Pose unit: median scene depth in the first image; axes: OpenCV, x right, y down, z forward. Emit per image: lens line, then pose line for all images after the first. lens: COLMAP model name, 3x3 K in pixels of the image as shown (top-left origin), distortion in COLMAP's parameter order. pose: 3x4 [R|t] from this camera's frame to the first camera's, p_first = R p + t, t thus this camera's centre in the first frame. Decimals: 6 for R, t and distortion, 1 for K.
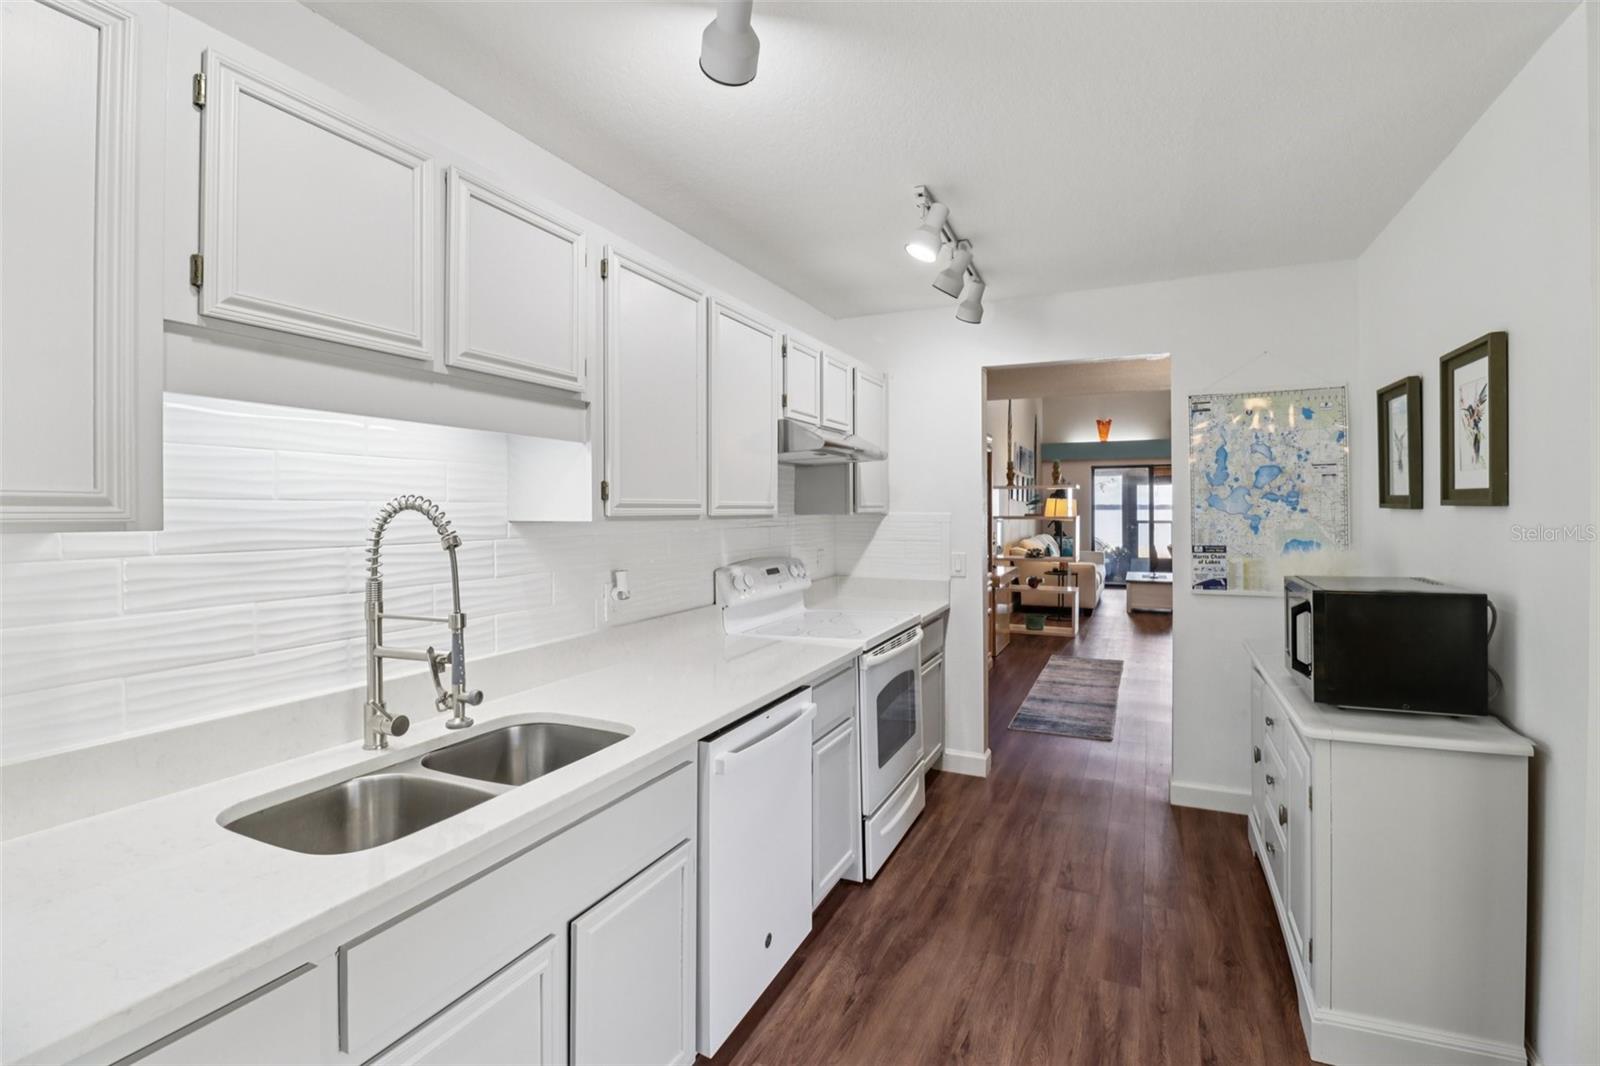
lens RADIAL K [[749.2, 0, 799.9], [0, 749.2, 516.9], [0, 0, 1]] dist [0.001598, -0.012557]
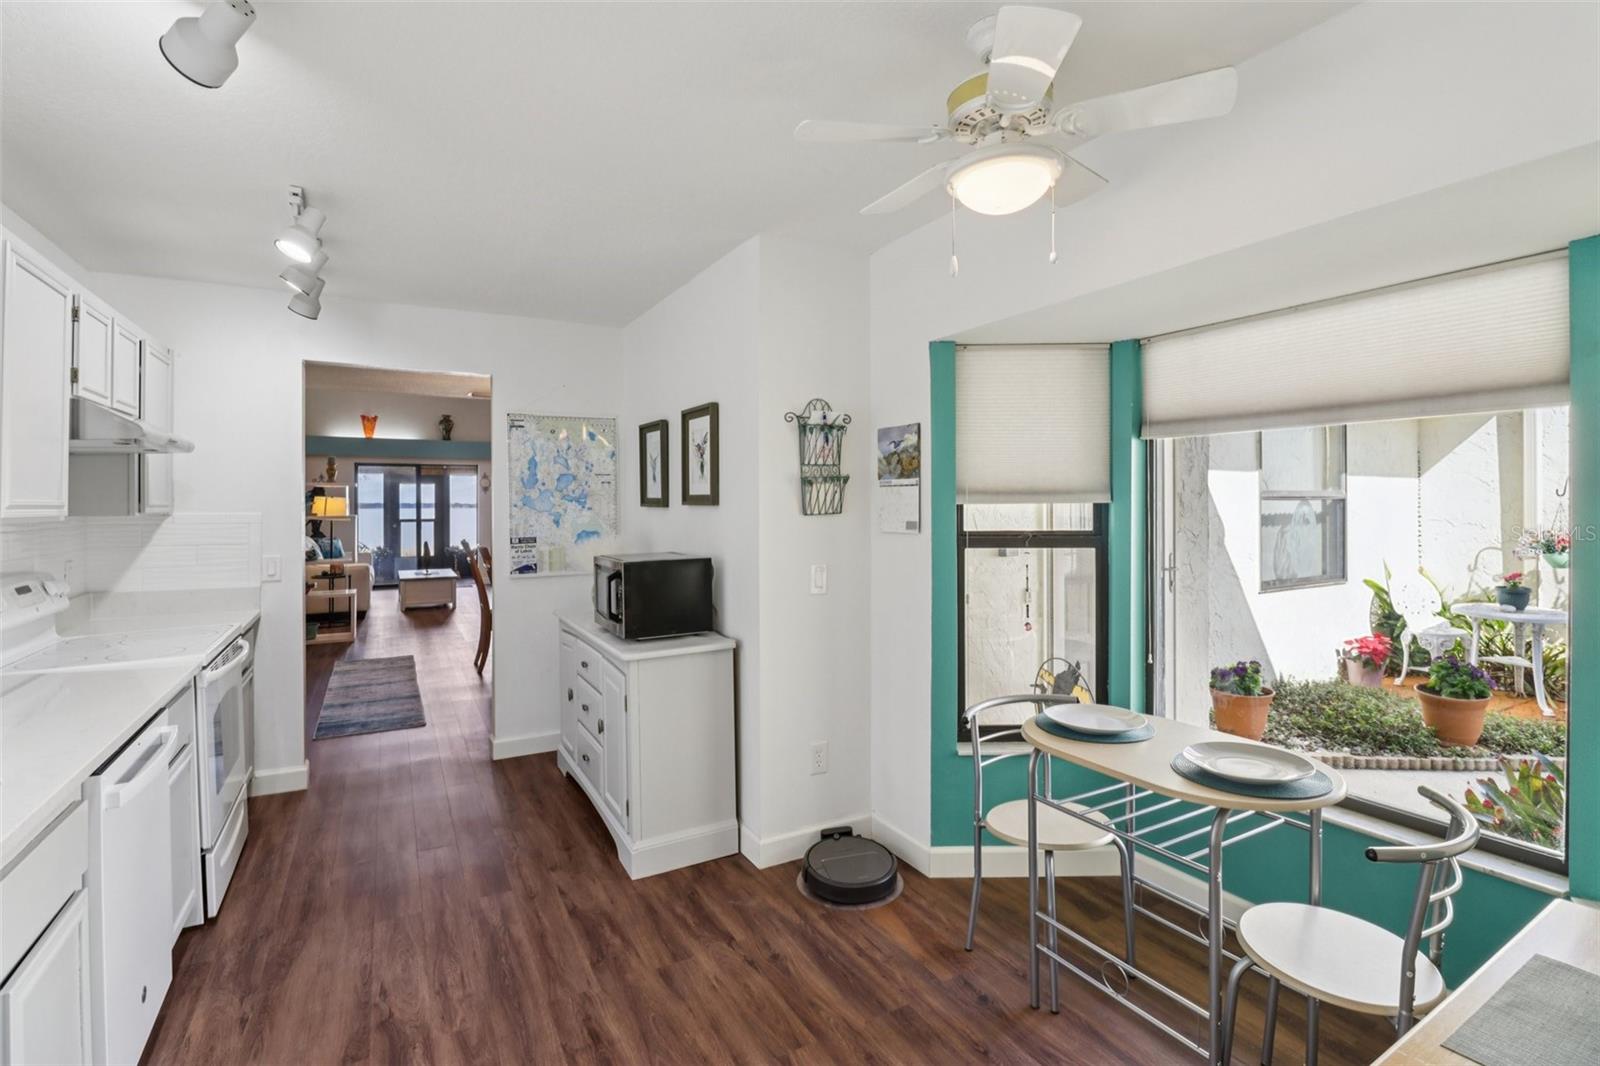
lens RADIAL K [[749.2, 0, 799.9], [0, 749.2, 516.9], [0, 0, 1]] dist [0.001598, -0.012557]
pose [[0.596641, -0.012426, 0.802412, -0.169967], [0.010840, 0.999914, 0.007425, 0.000377], [-0.802435, 0.004268, 0.596725, -0.093526]]
